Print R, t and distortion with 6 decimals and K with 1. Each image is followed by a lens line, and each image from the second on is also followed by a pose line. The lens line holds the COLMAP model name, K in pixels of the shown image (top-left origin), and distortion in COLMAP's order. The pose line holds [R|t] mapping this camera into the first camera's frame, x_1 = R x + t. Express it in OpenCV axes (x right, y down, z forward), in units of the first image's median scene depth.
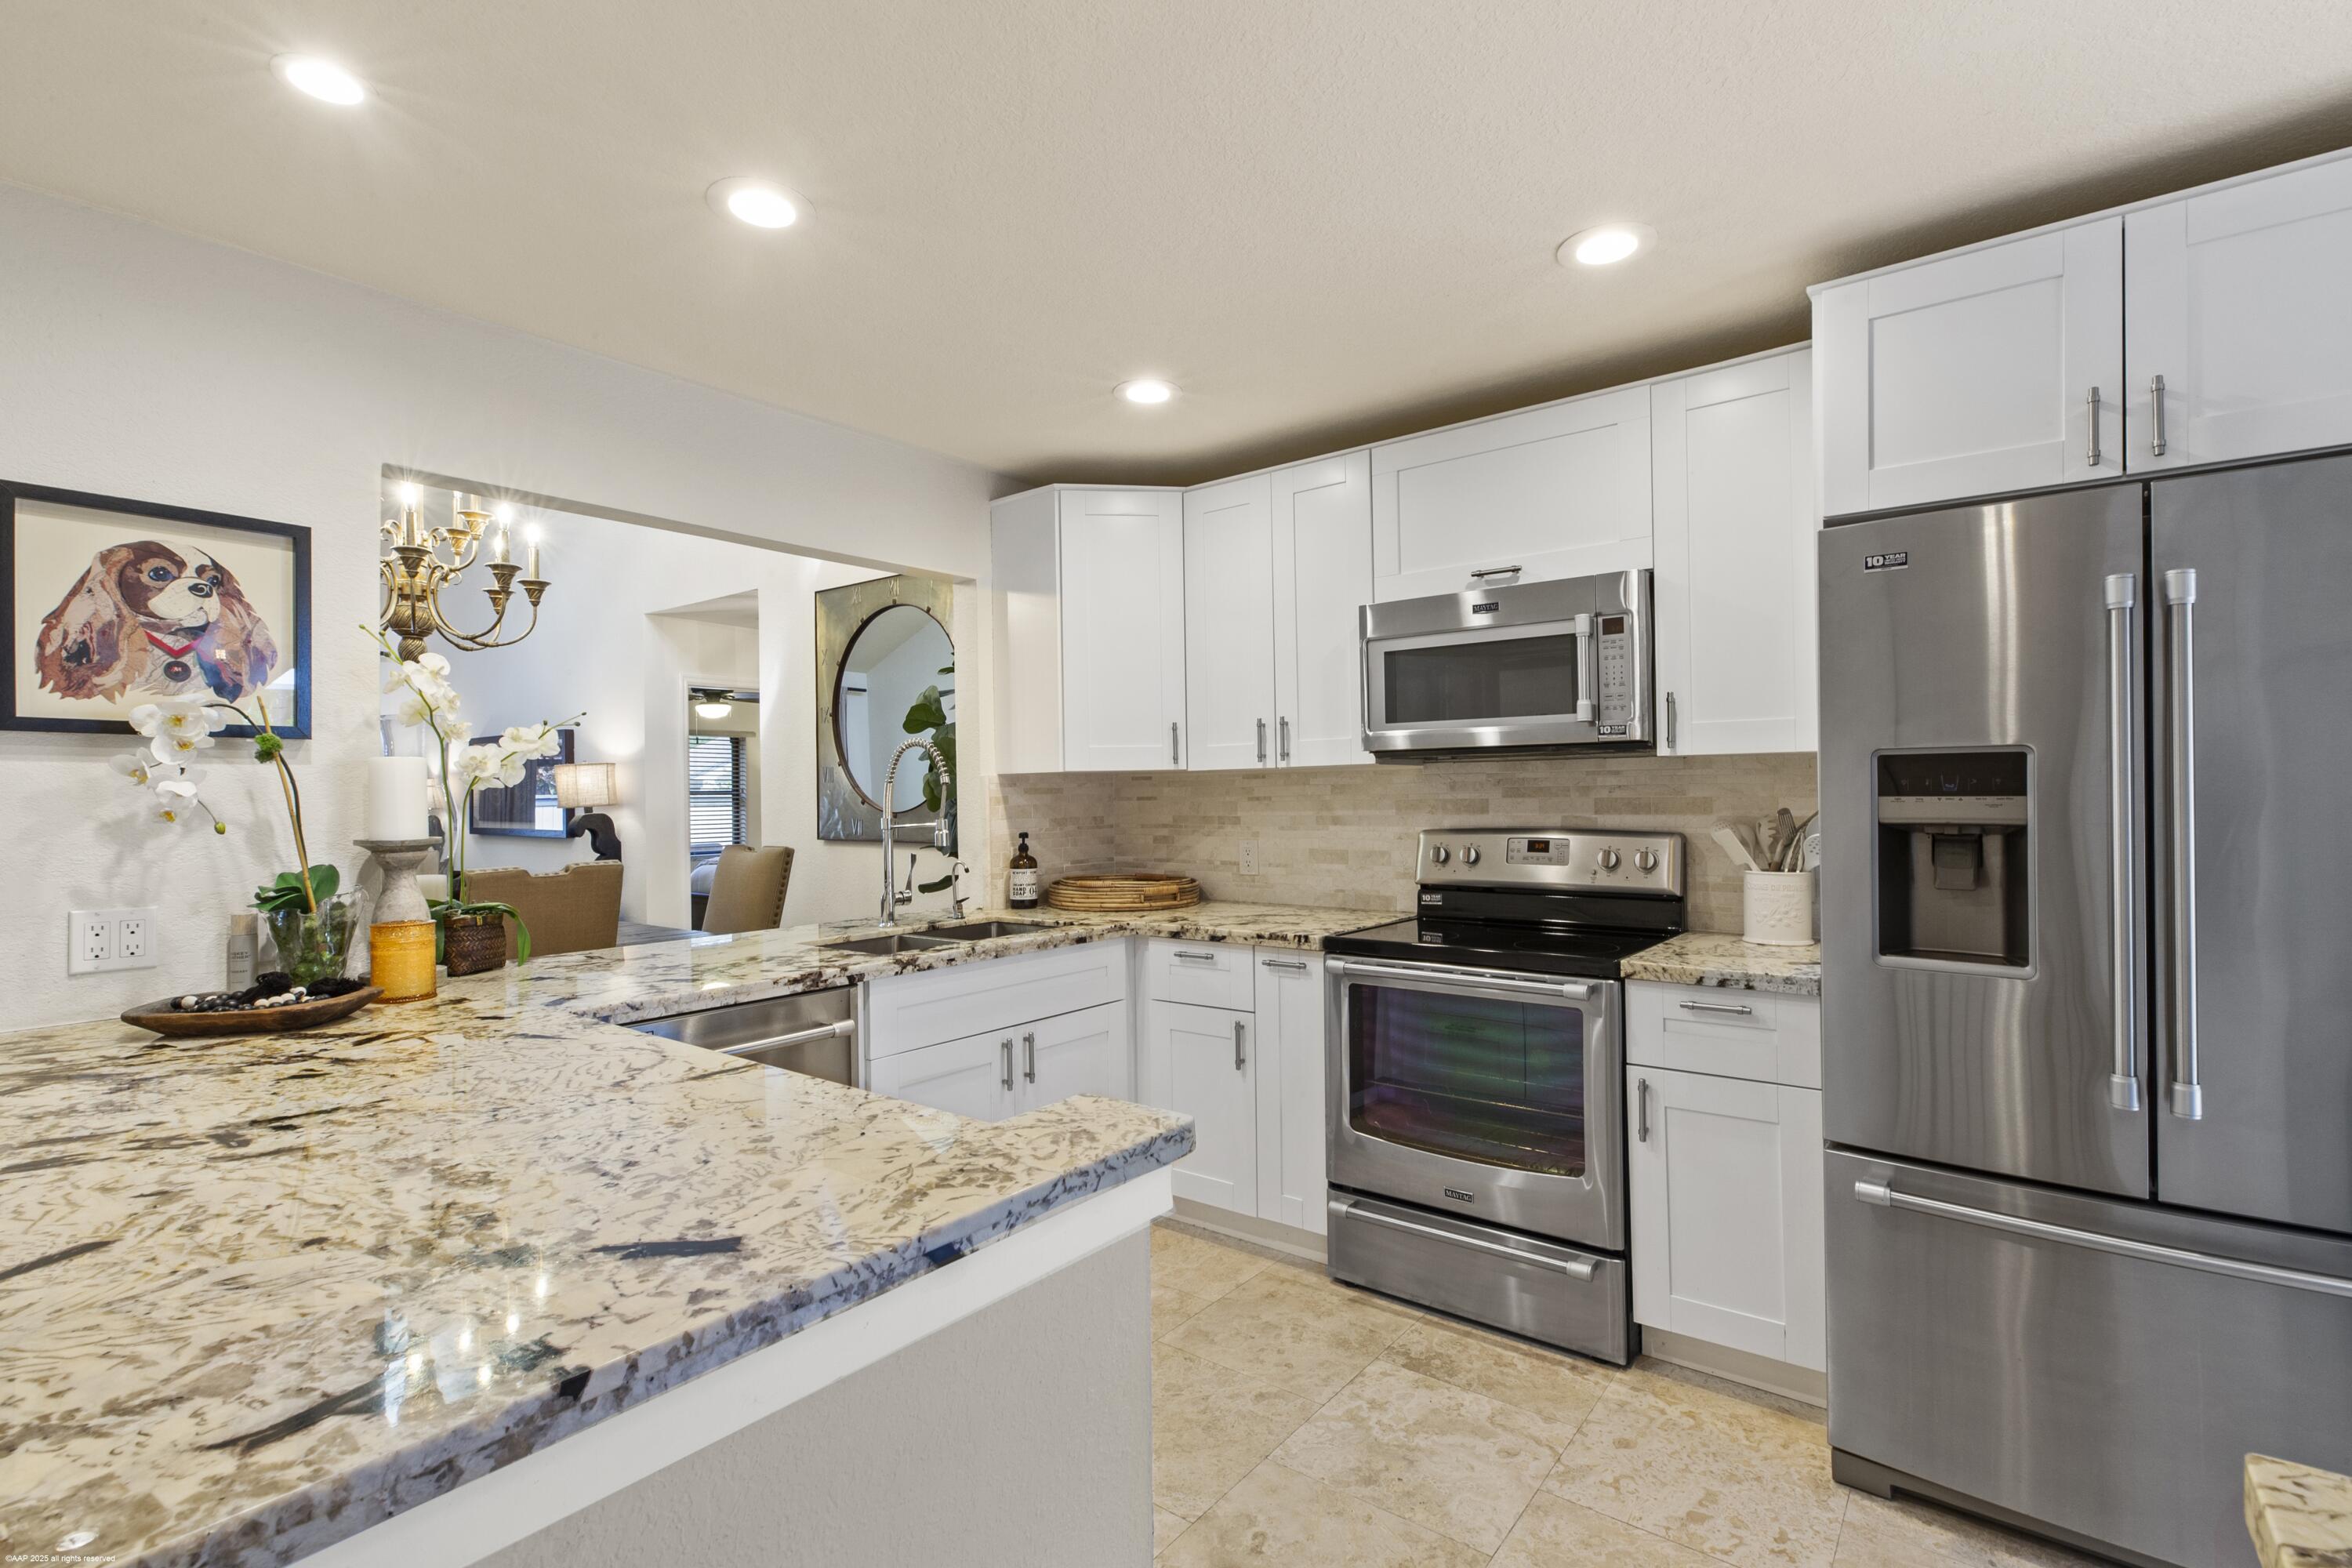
lens RADIAL K [[1091.6, 0, 1184.7], [0, 1091.6, 790.4], [0, 0, 1]] dist [0.003110, -0.000166]
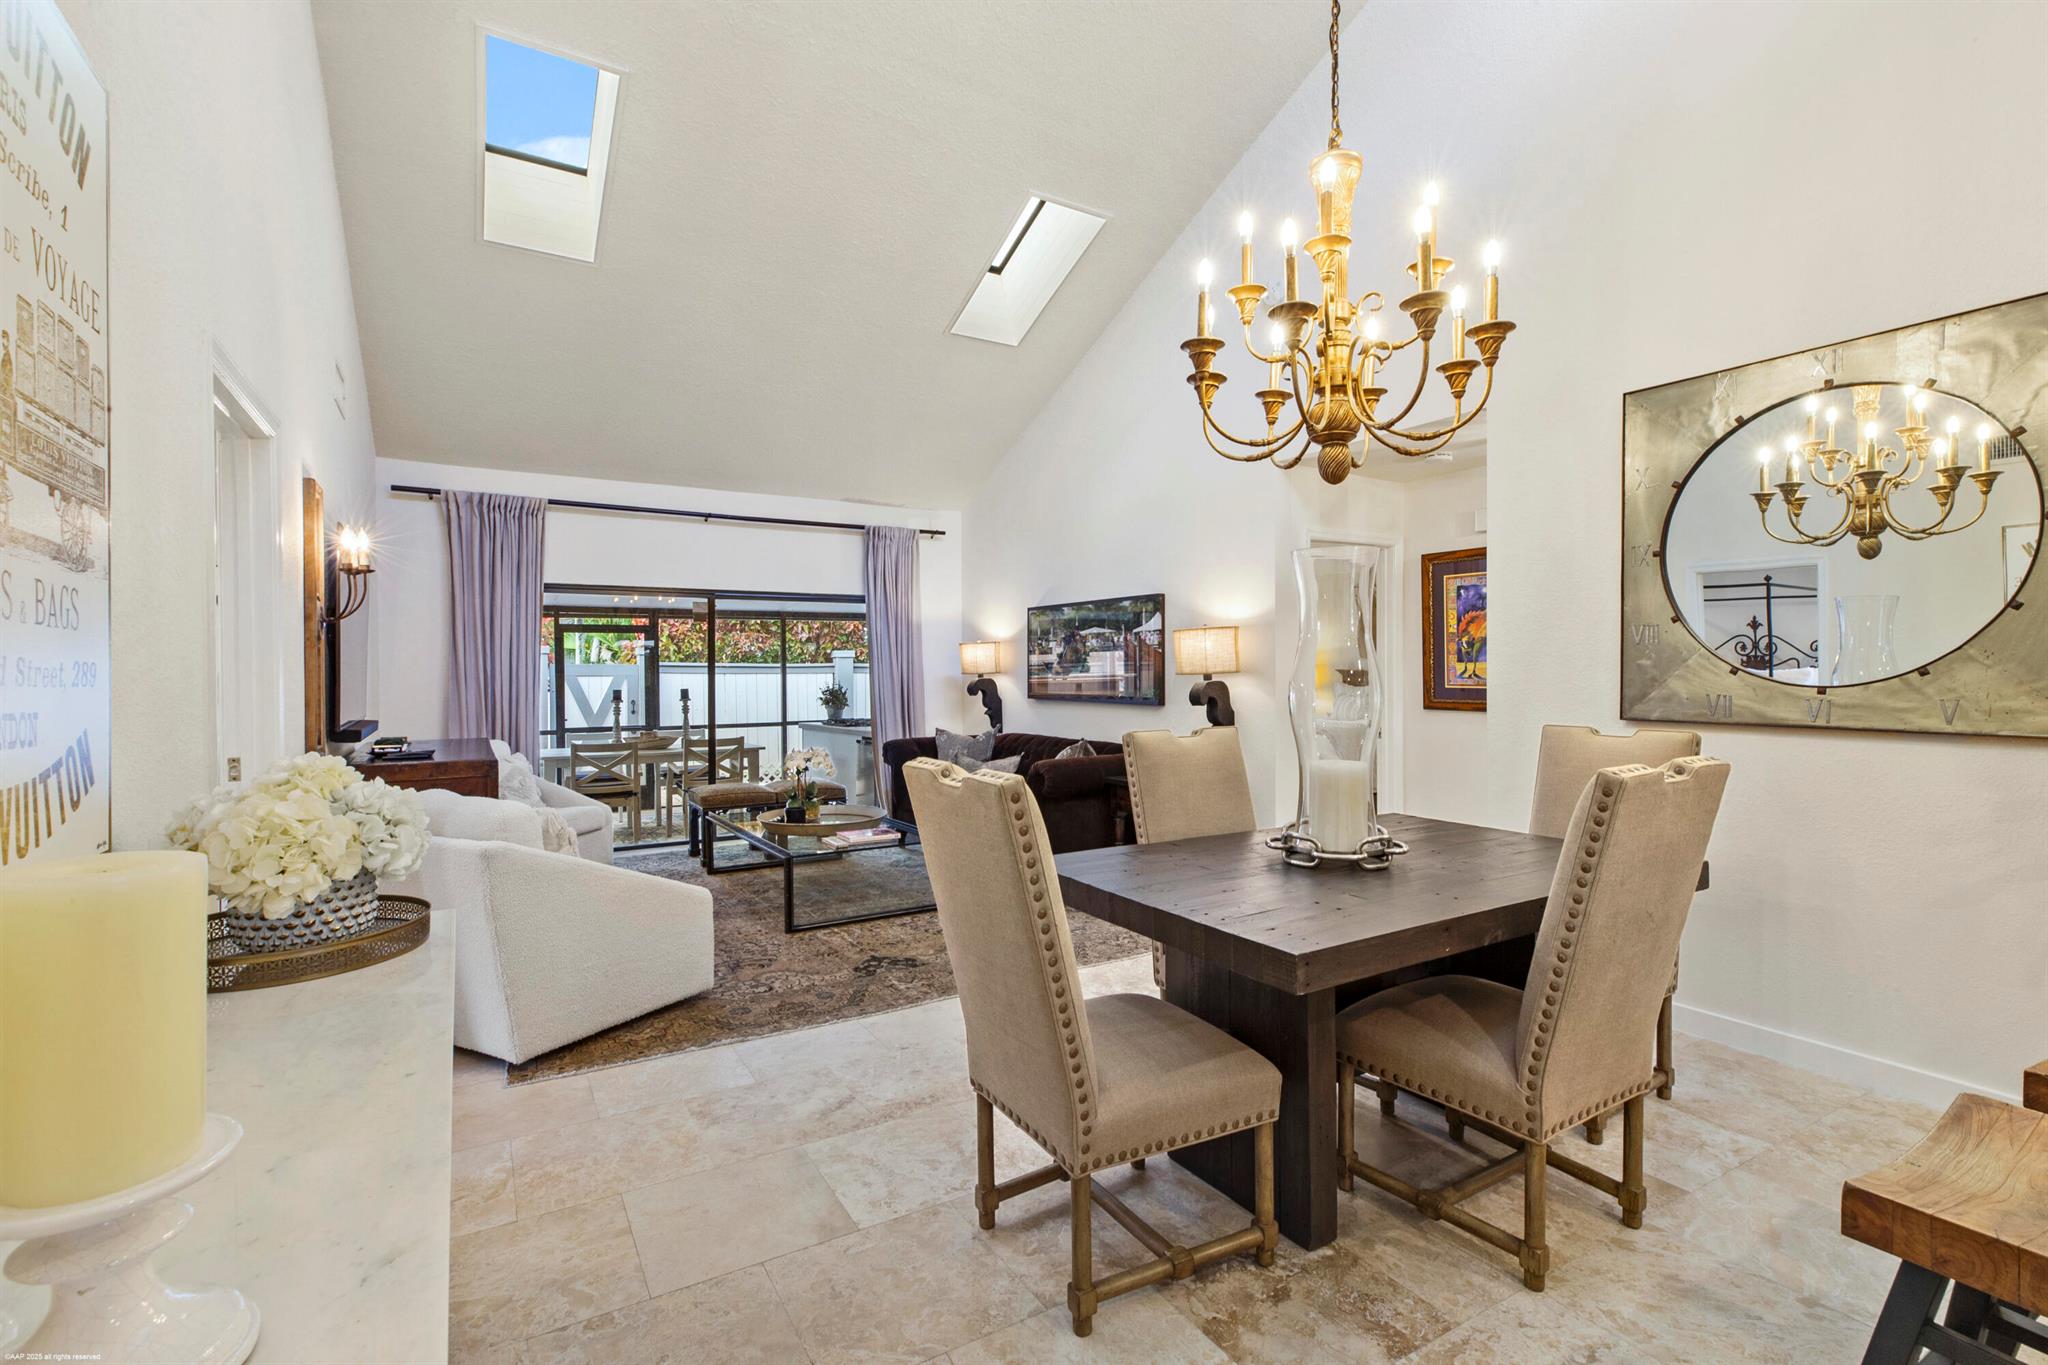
lens RADIAL K [[950.5, 0, 1035.1], [0, 950.5, 682.0], [0, 0, 1]] dist [0.003110, -0.000166]
pose [[0.931922, 0.013113, -0.362421, -1.180822], [-0.006225, 0.999777, 0.020166, 0.020590], [0.362605, -0.016537, 0.931796, 0.578126]]
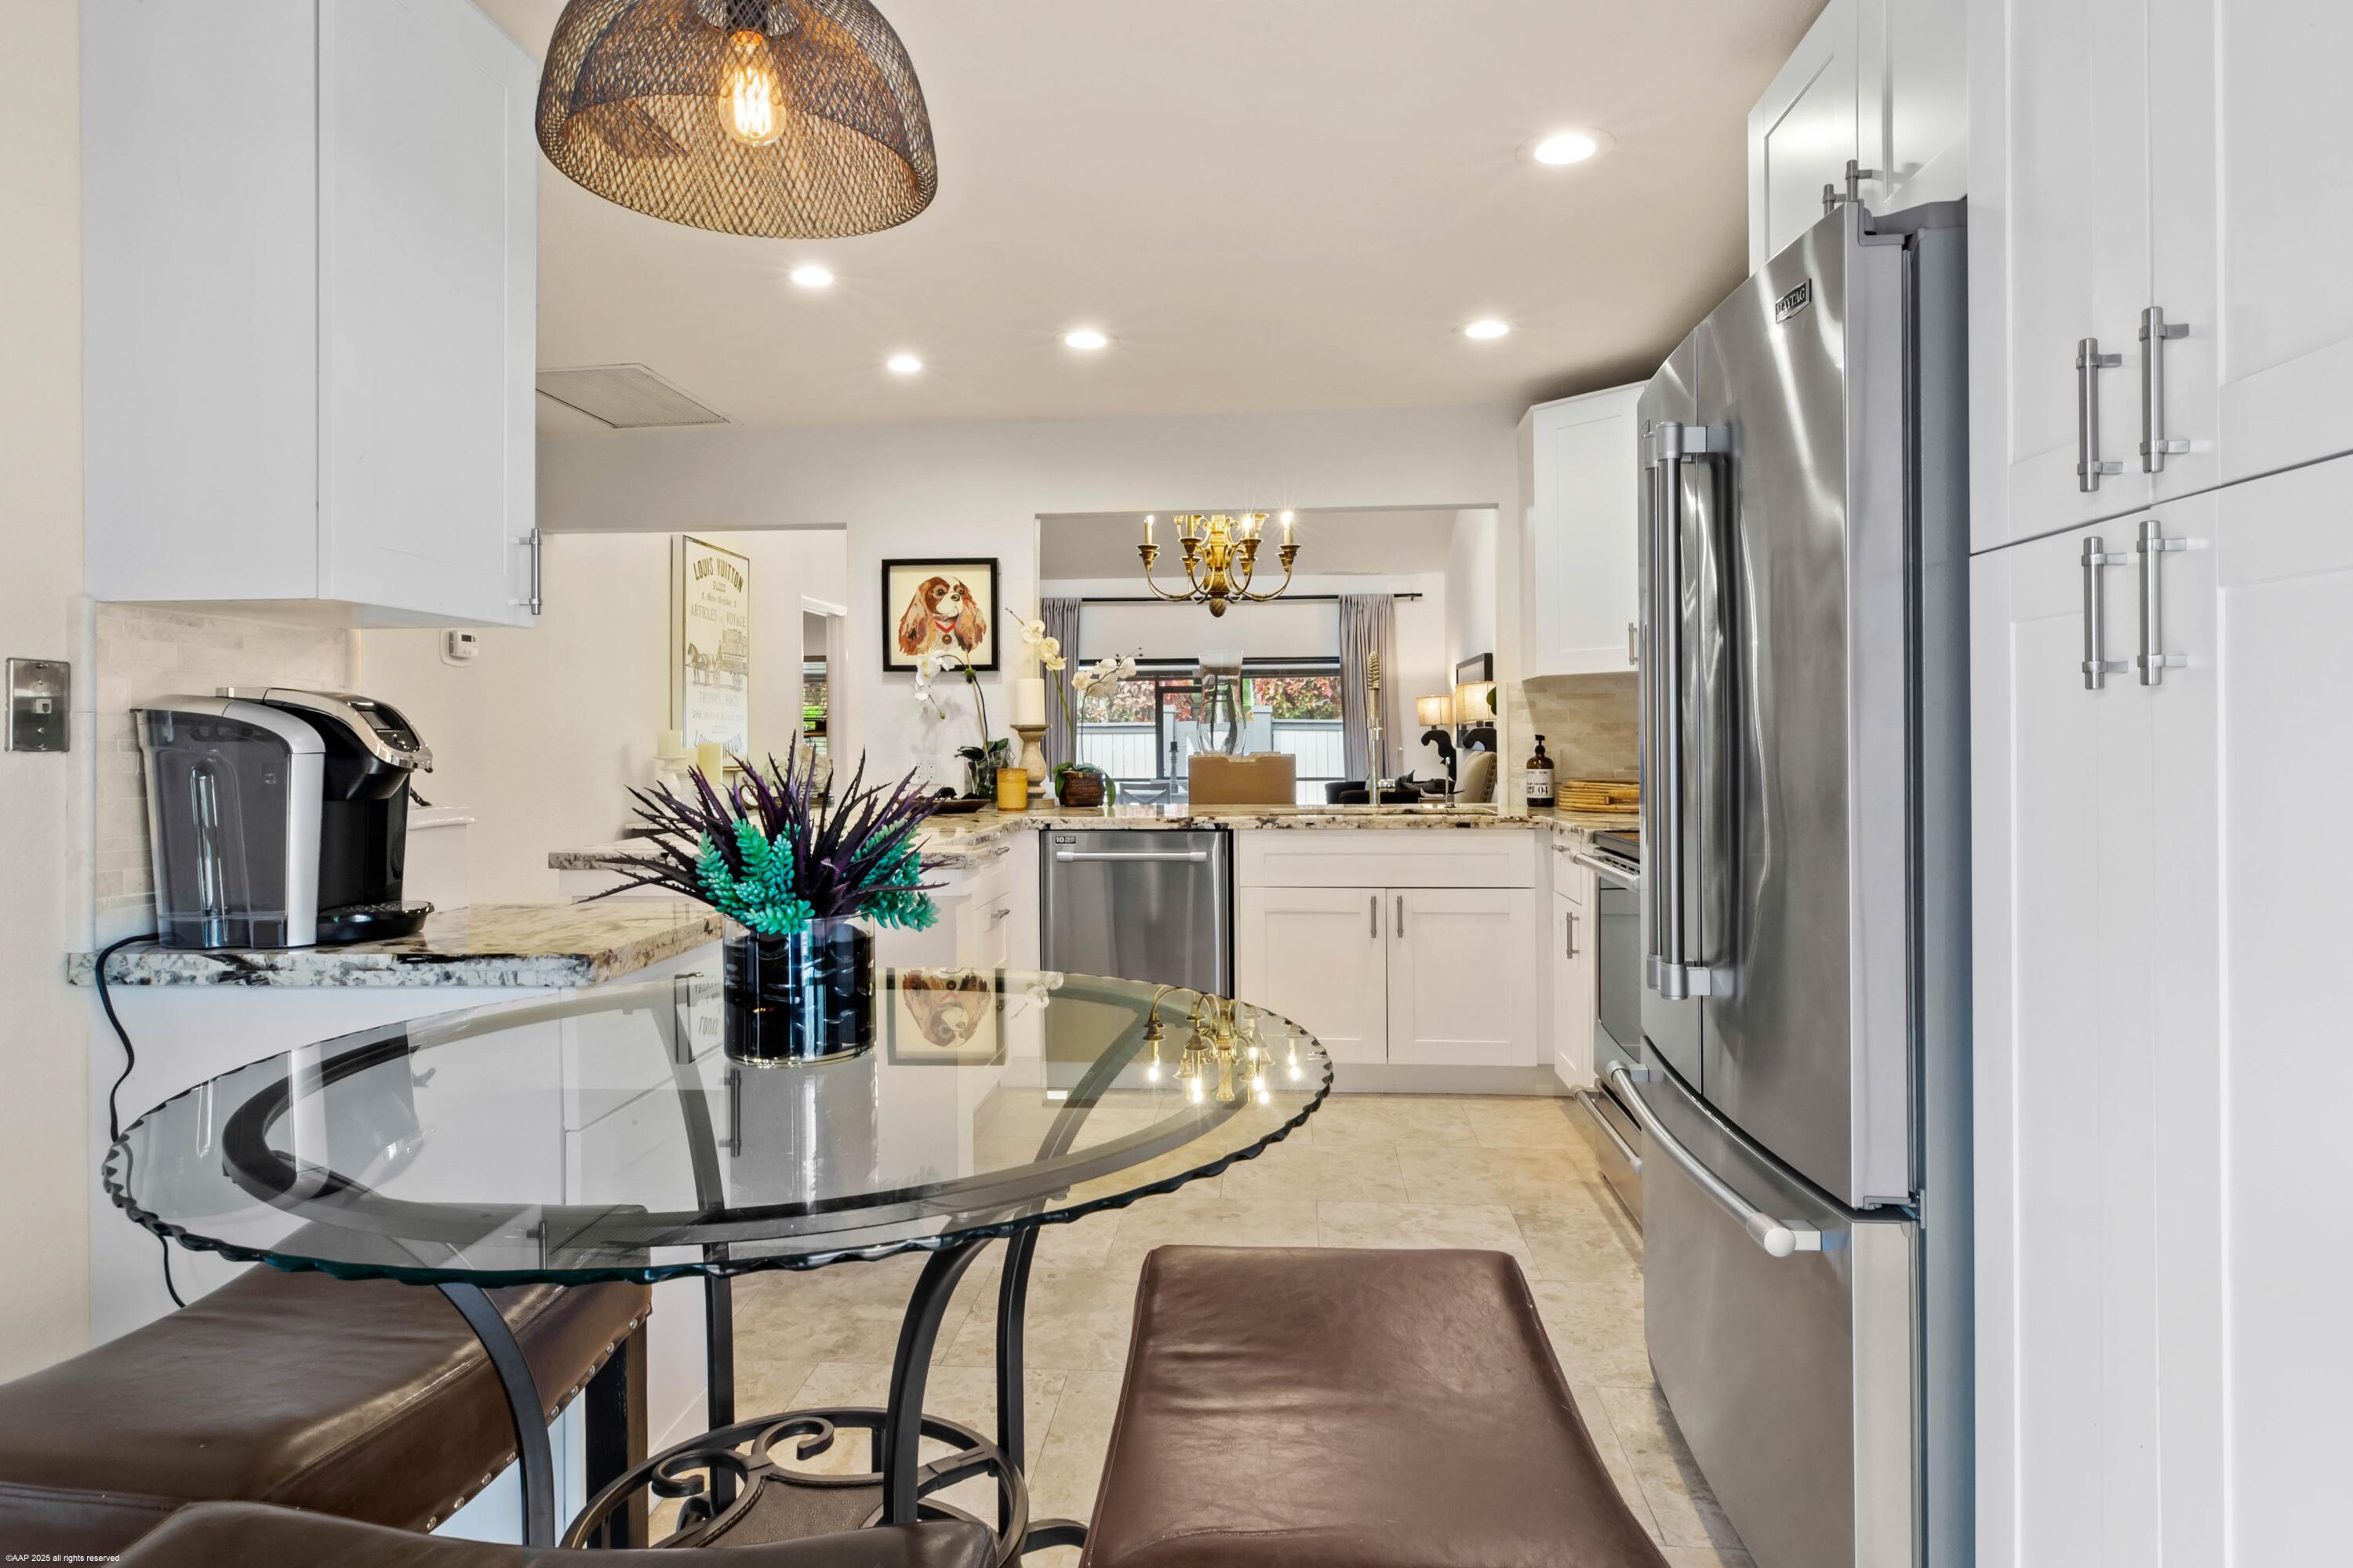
lens RADIAL K [[1334.1, 0, 1196.3], [0, 1334.1, 732.0], [0, 0, 1]] dist [0.008081, 0.002973]
pose [[0.561358, 0.004453, -0.827561, 1.265667], [0.004177, 0.999958, 0.008214, 0.040329], [0.827563, -0.008067, 0.561316, -0.002395]]
